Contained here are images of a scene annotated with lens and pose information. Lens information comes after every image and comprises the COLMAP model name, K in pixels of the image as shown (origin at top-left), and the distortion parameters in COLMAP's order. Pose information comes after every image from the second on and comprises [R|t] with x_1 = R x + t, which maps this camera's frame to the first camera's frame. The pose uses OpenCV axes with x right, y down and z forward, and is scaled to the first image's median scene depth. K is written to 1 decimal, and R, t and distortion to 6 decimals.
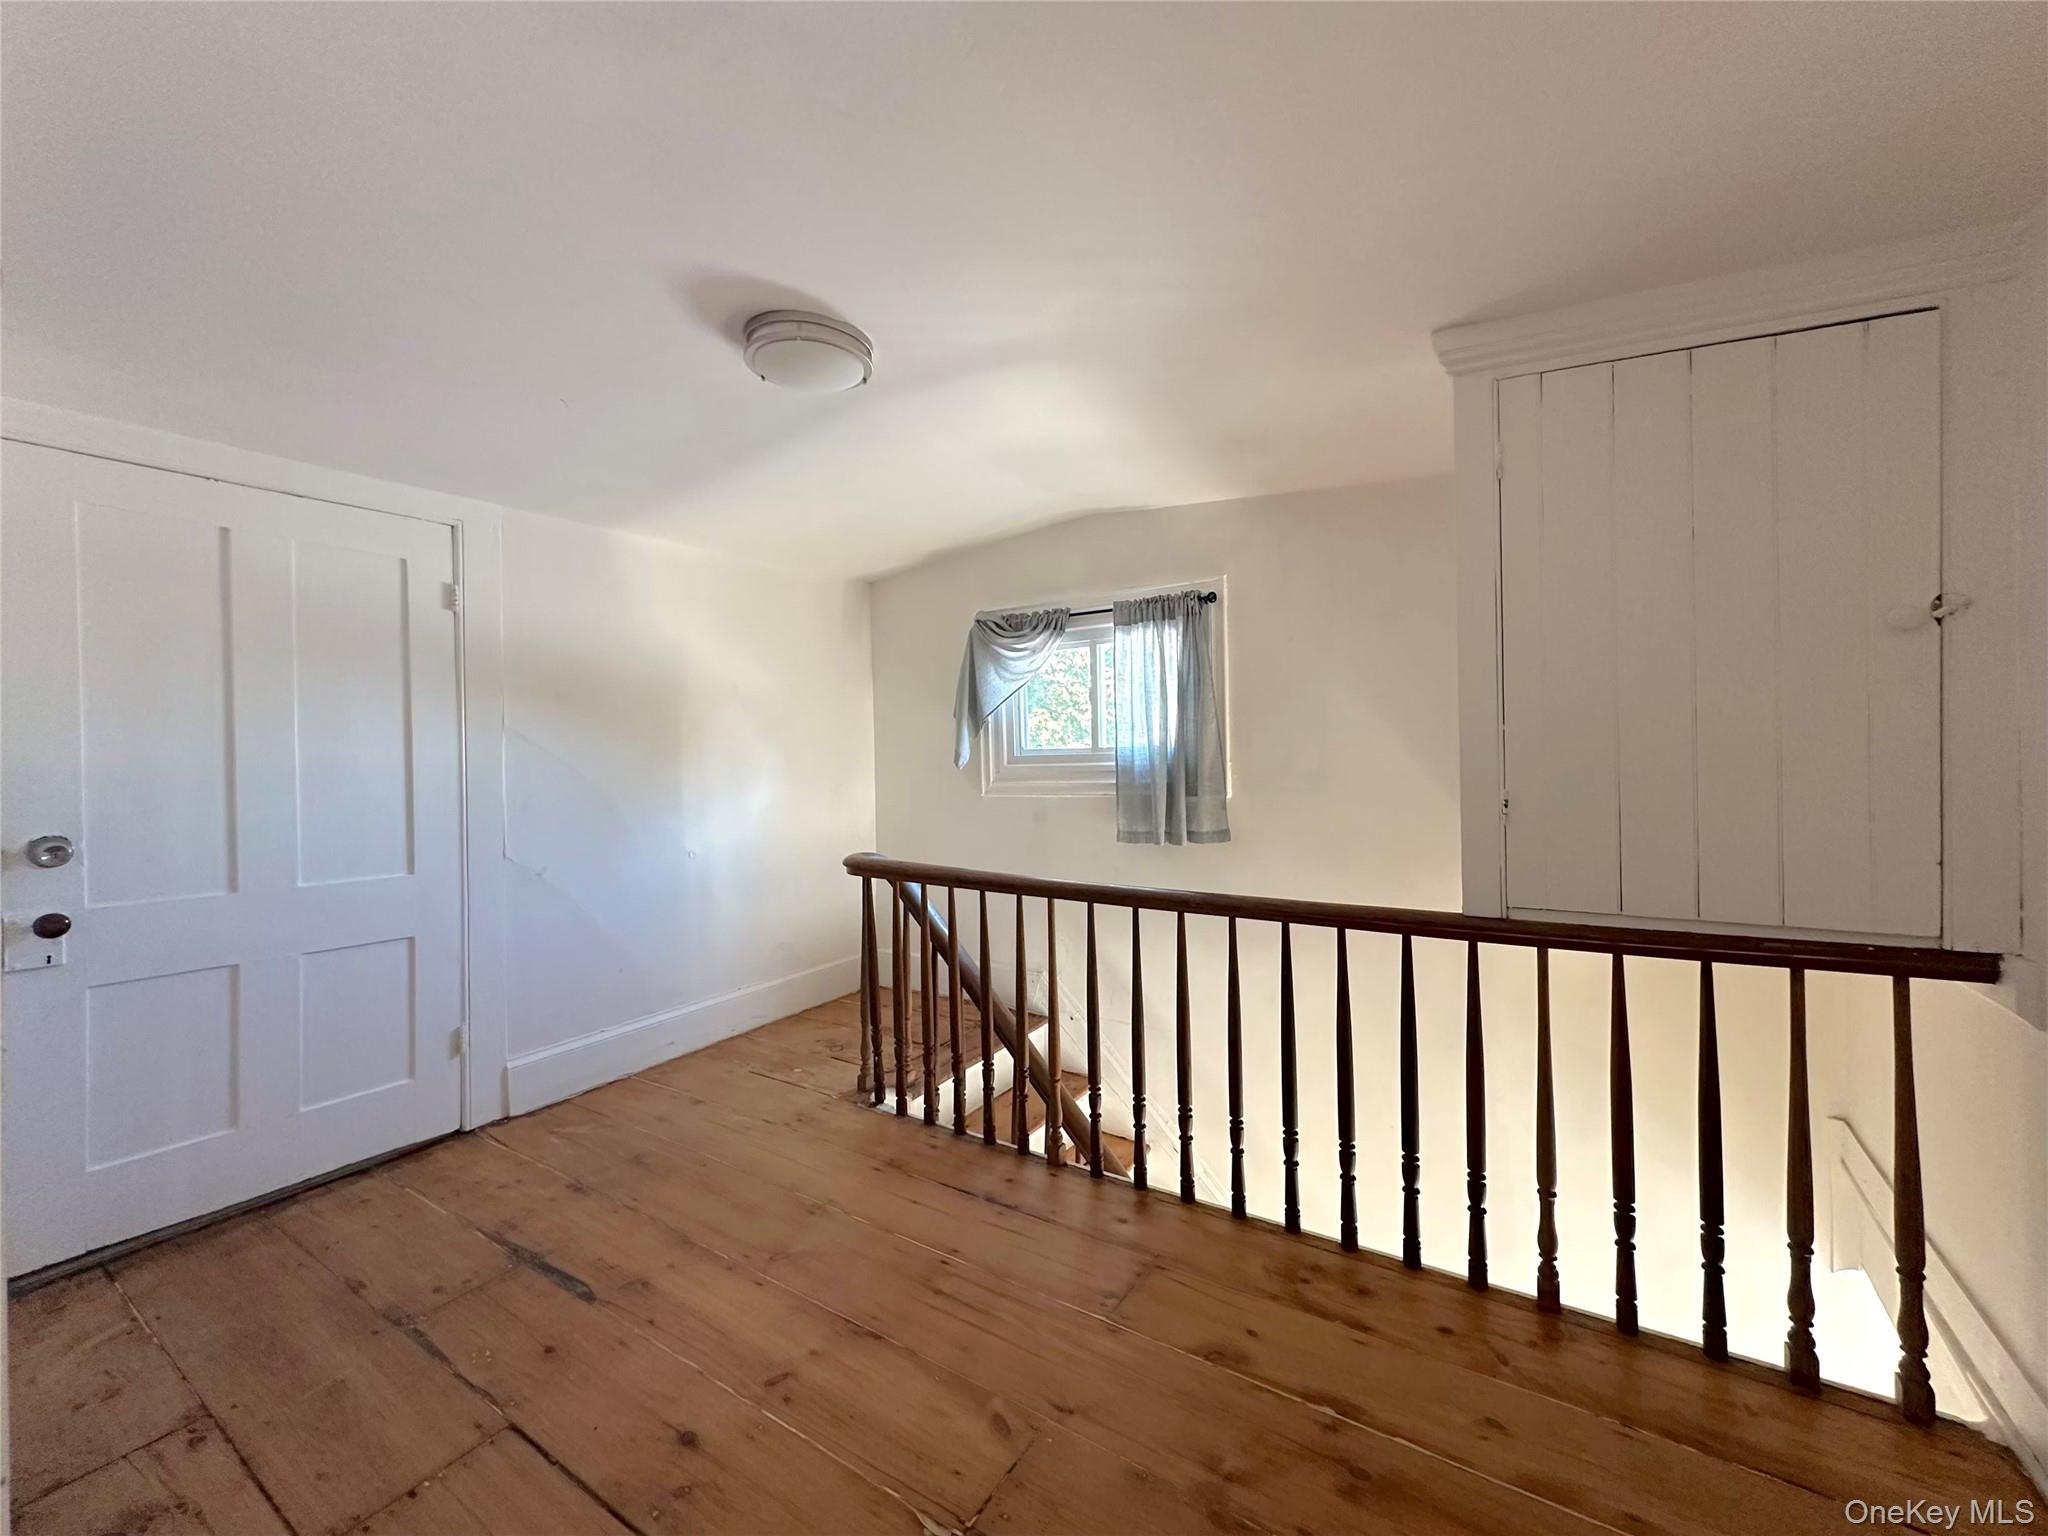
lens RADIAL K [[820.5, 0, 1024.1], [0, 820.5, 766.5], [0, 0, 1]] dist [-0.000924, -0.000247]
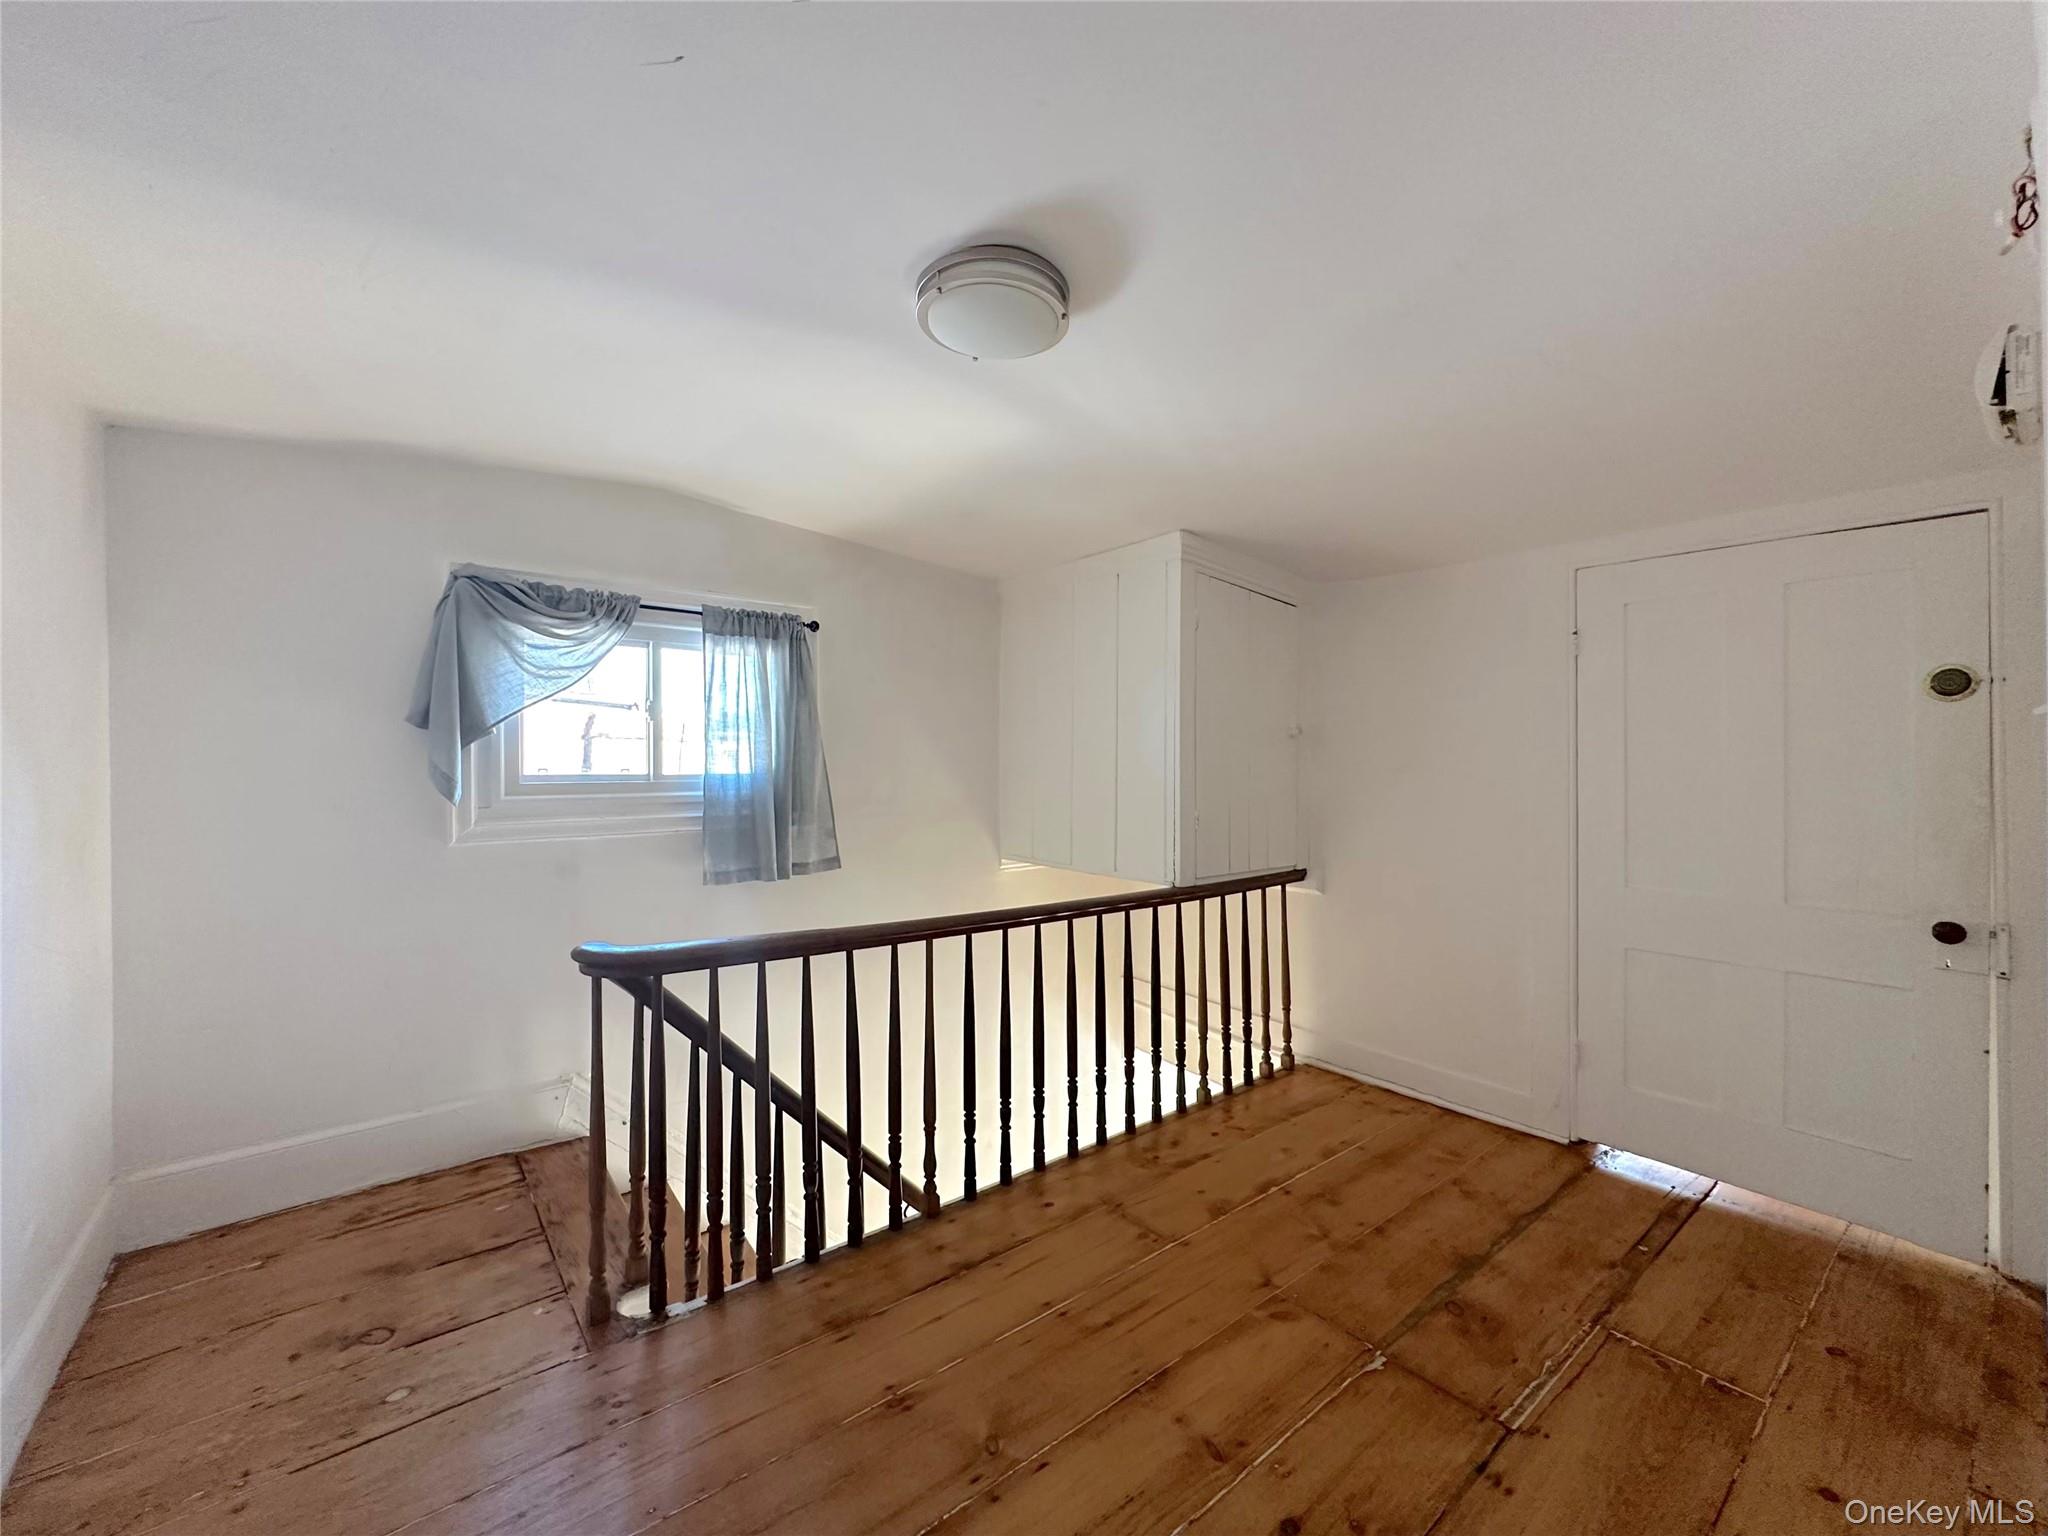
lens RADIAL K [[820.5, 0, 1024.1], [0, 820.5, 766.5], [0, 0, 1]] dist [-0.000924, -0.000247]
pose [[0.306929, 0.008765, 0.951692, -0.757316], [-0.003184, 0.999961, -0.008183, -0.032883], [-0.951727, -0.000518, 0.306945, 0.531679]]
